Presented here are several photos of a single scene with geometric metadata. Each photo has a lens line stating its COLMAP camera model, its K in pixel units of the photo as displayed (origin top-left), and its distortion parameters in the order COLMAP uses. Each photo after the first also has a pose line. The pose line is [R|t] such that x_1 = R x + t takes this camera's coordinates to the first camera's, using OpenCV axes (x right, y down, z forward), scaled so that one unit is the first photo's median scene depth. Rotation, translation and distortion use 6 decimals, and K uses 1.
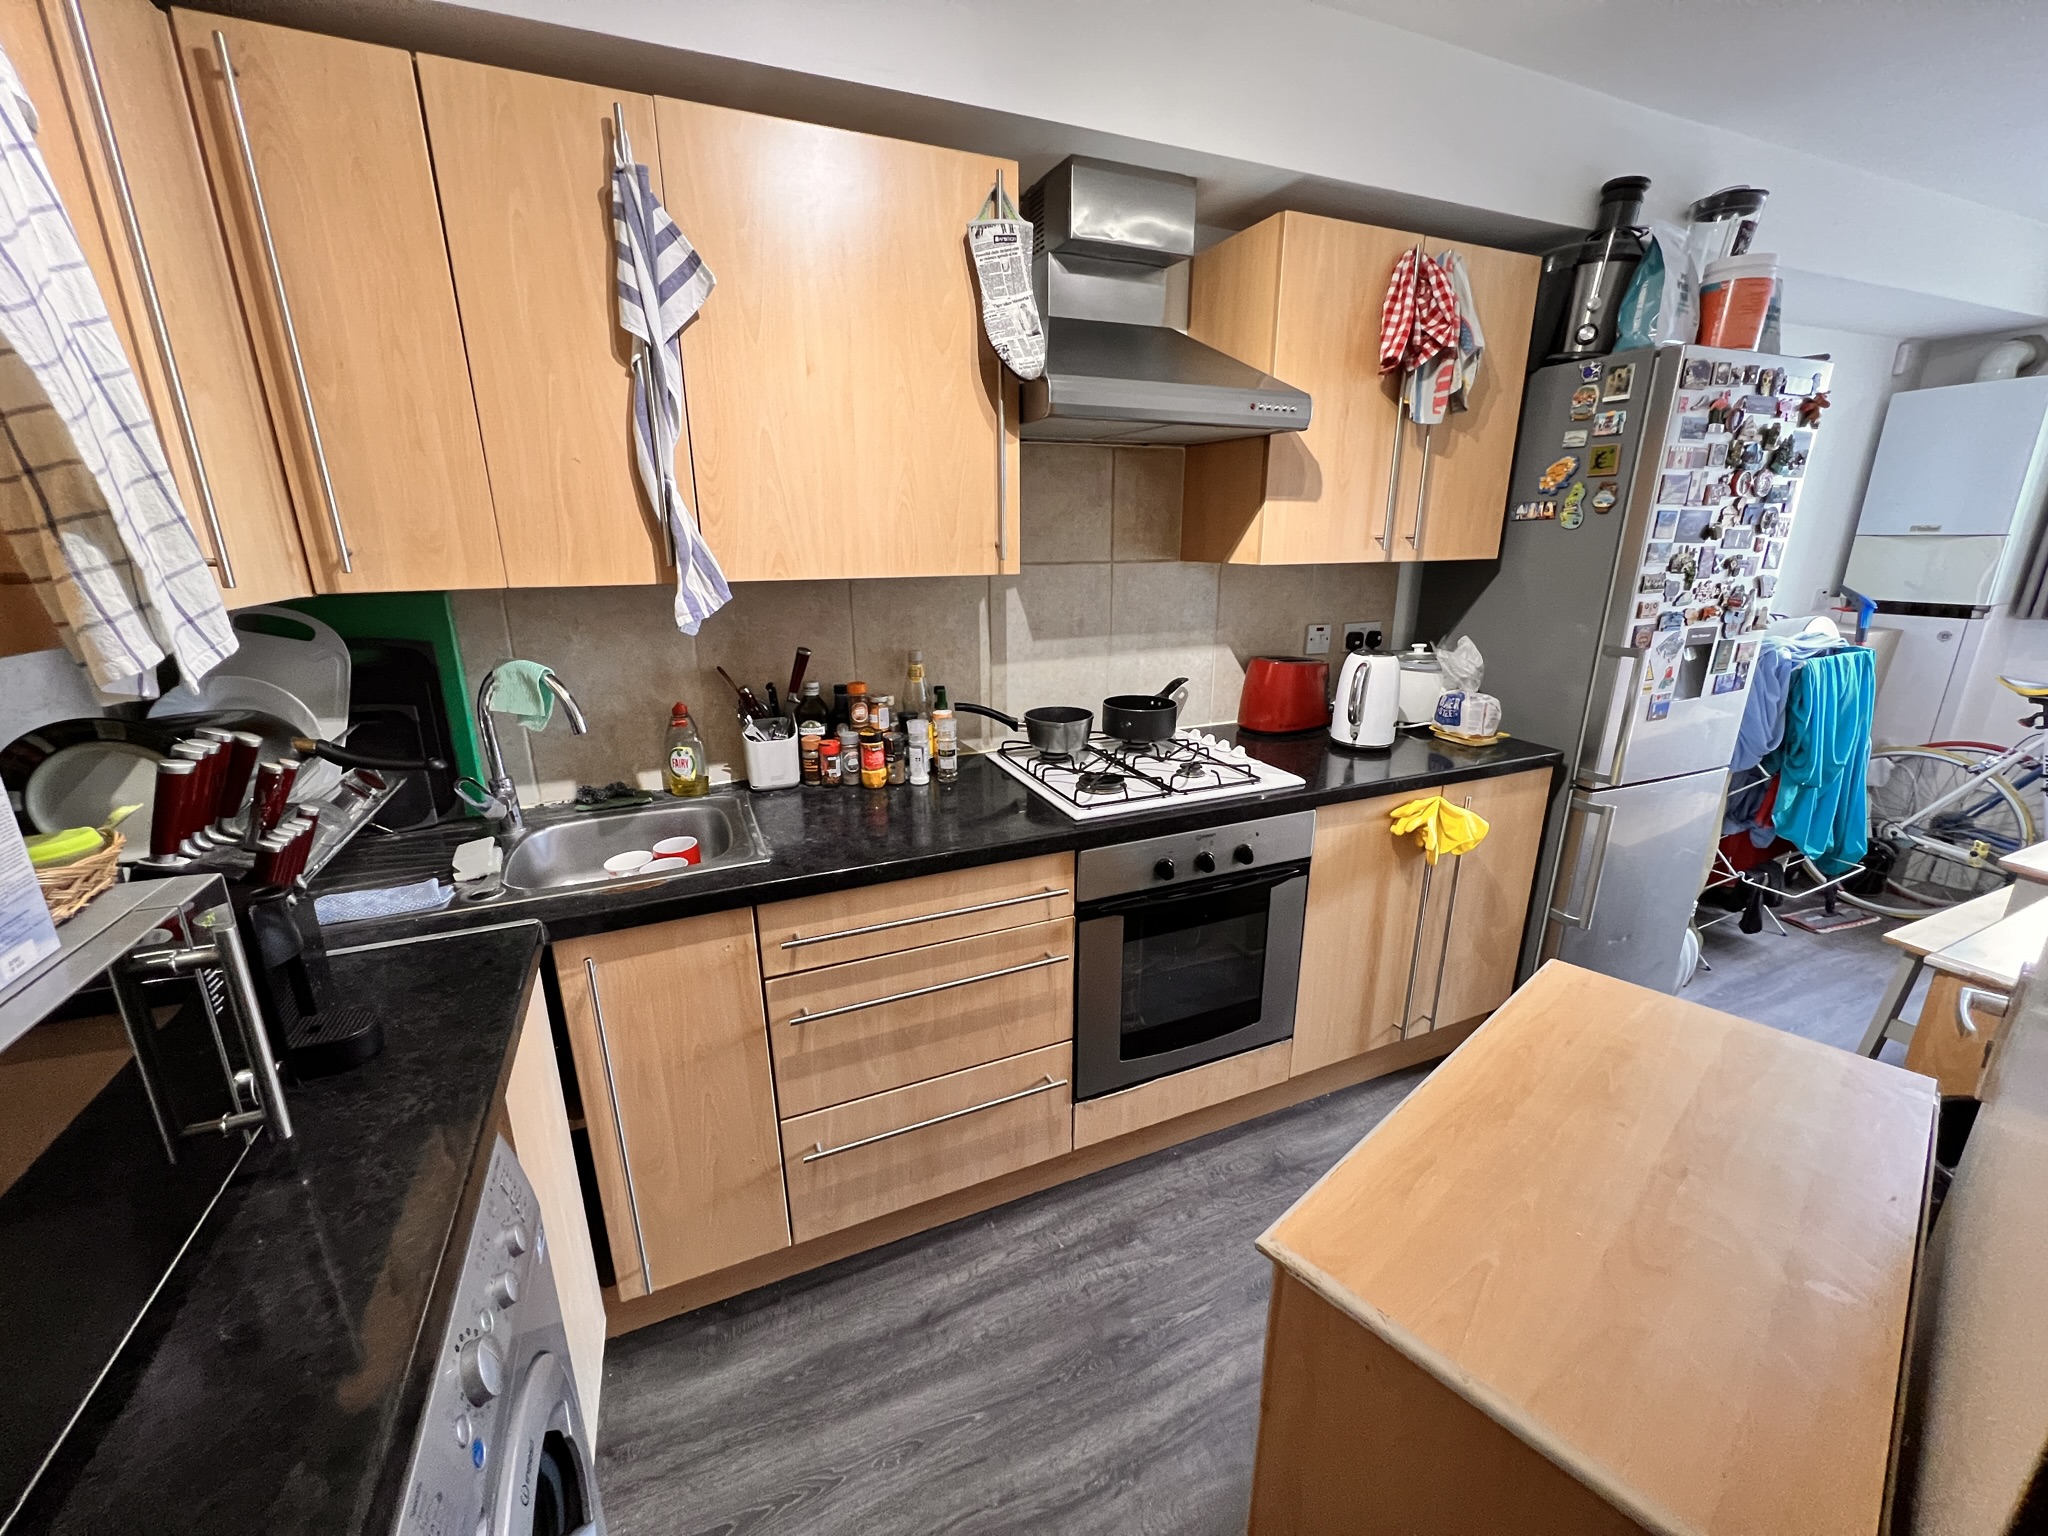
lens RADIAL K [[816.1, 0, 1021.5], [0, 816.1, 765.0], [0, 0, 1]] dist [0.002497, -0.000402]
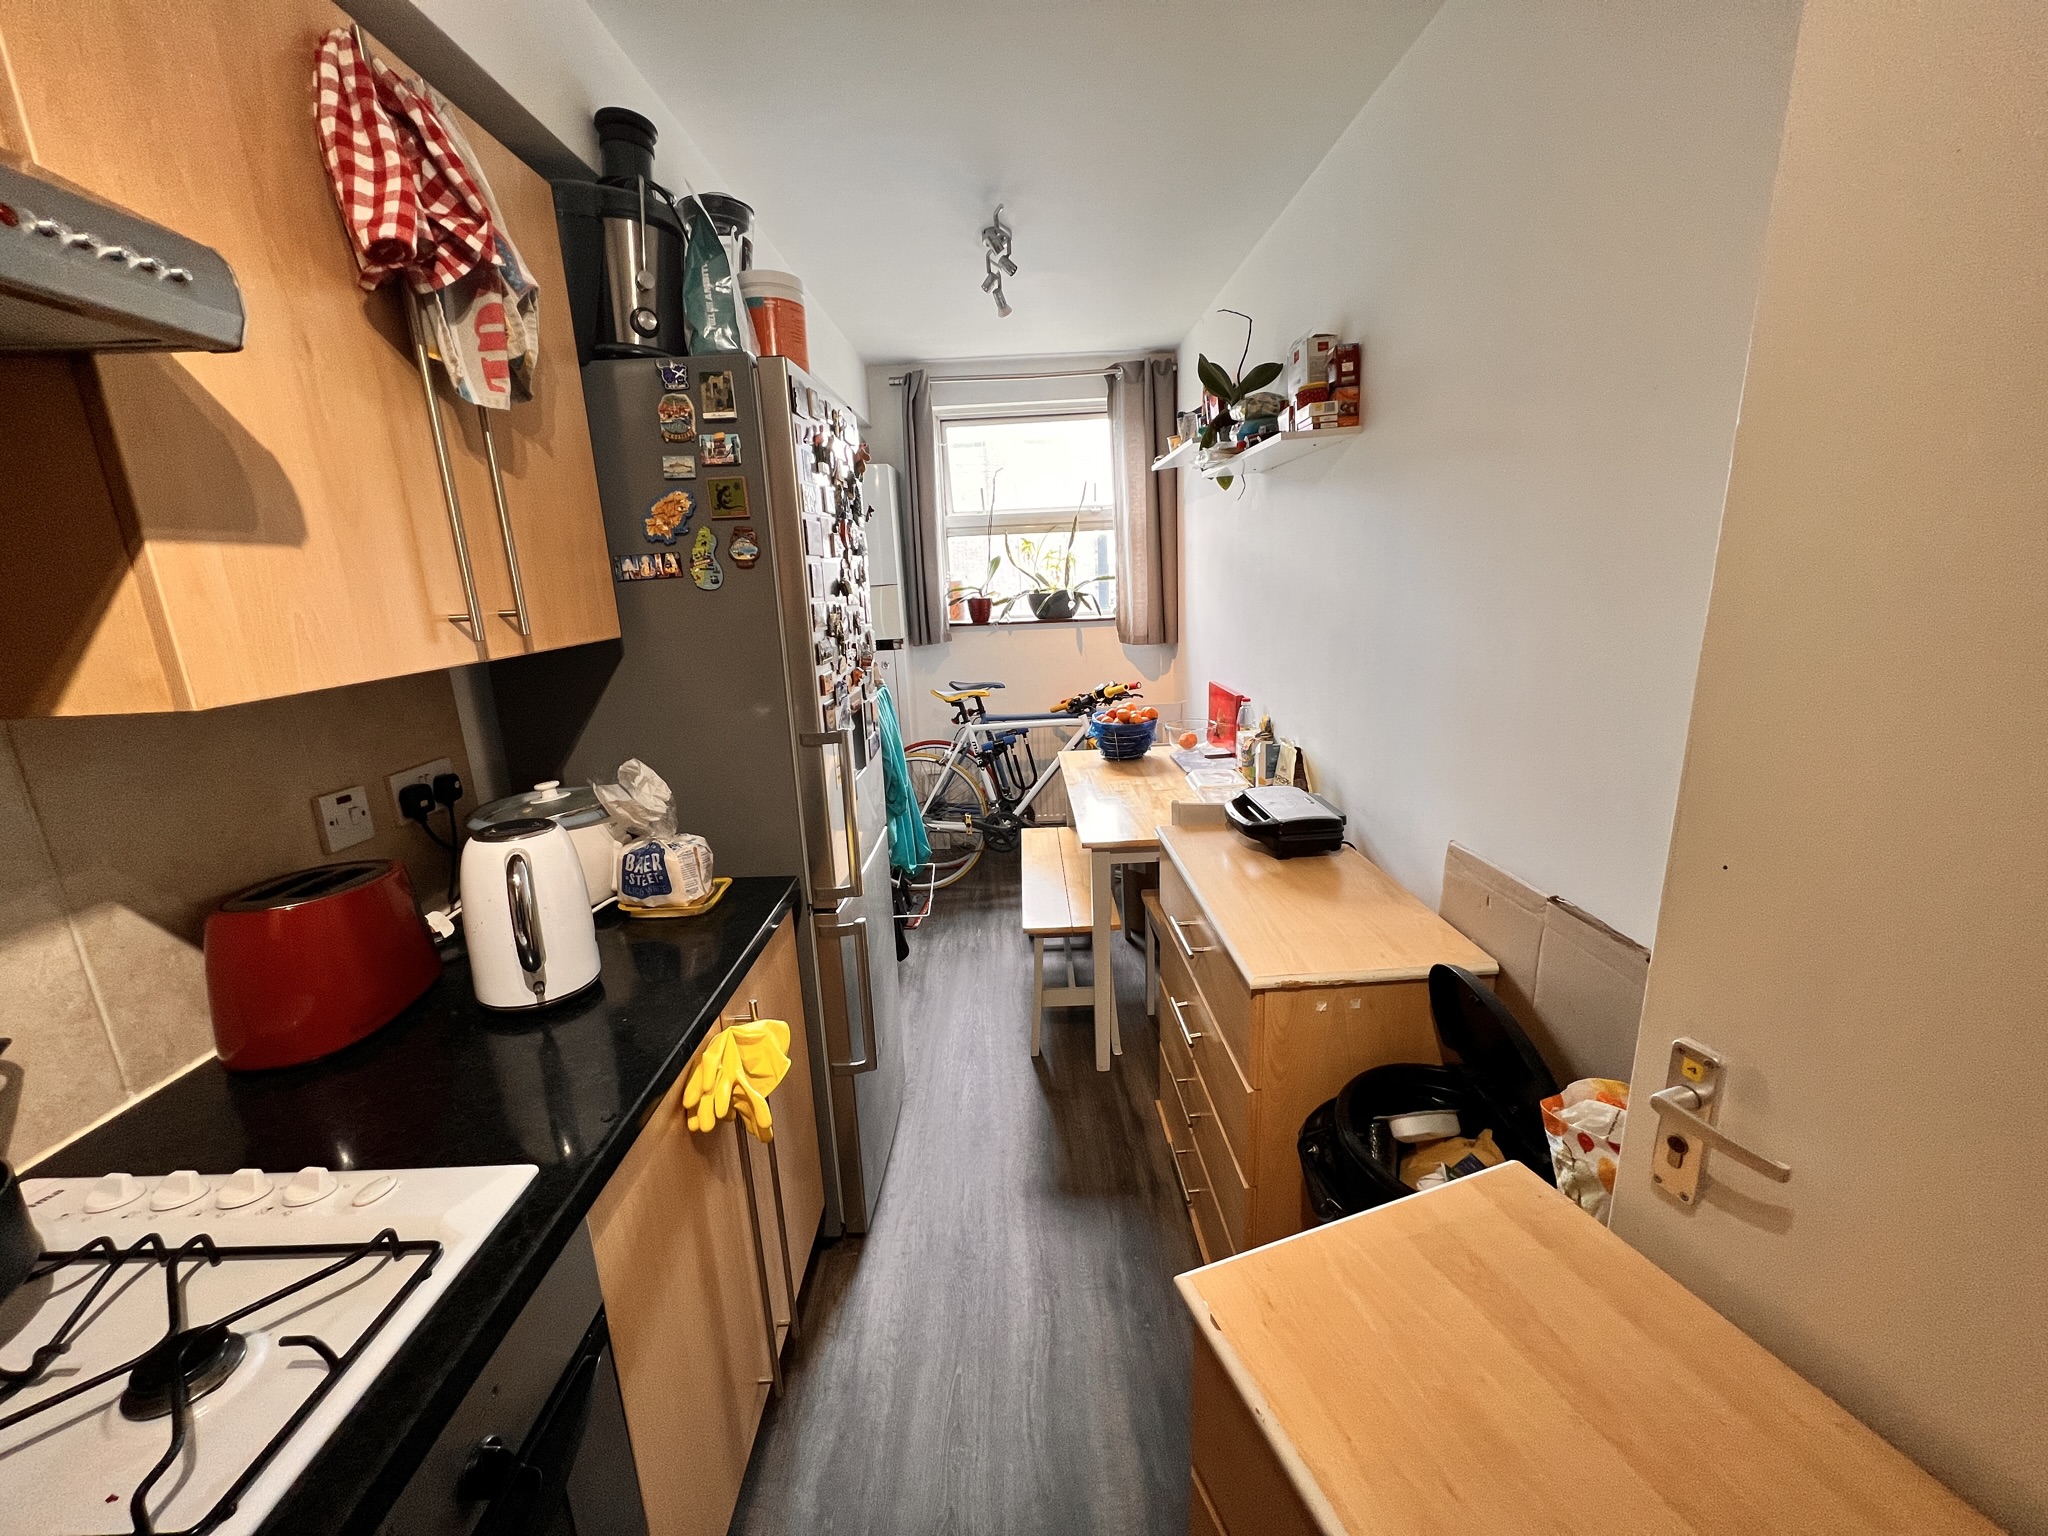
lens RADIAL K [[816.1, 0, 1018.2], [0, 816.1, 769.2], [0, 0, 1]] dist [0.002497, -0.000402]
pose [[0.389858, -0.230030, 0.891682, 0.096147], [0.290150, 0.949662, 0.118130, -0.148125], [-0.873970, 0.212668, 0.436977, 0.490775]]
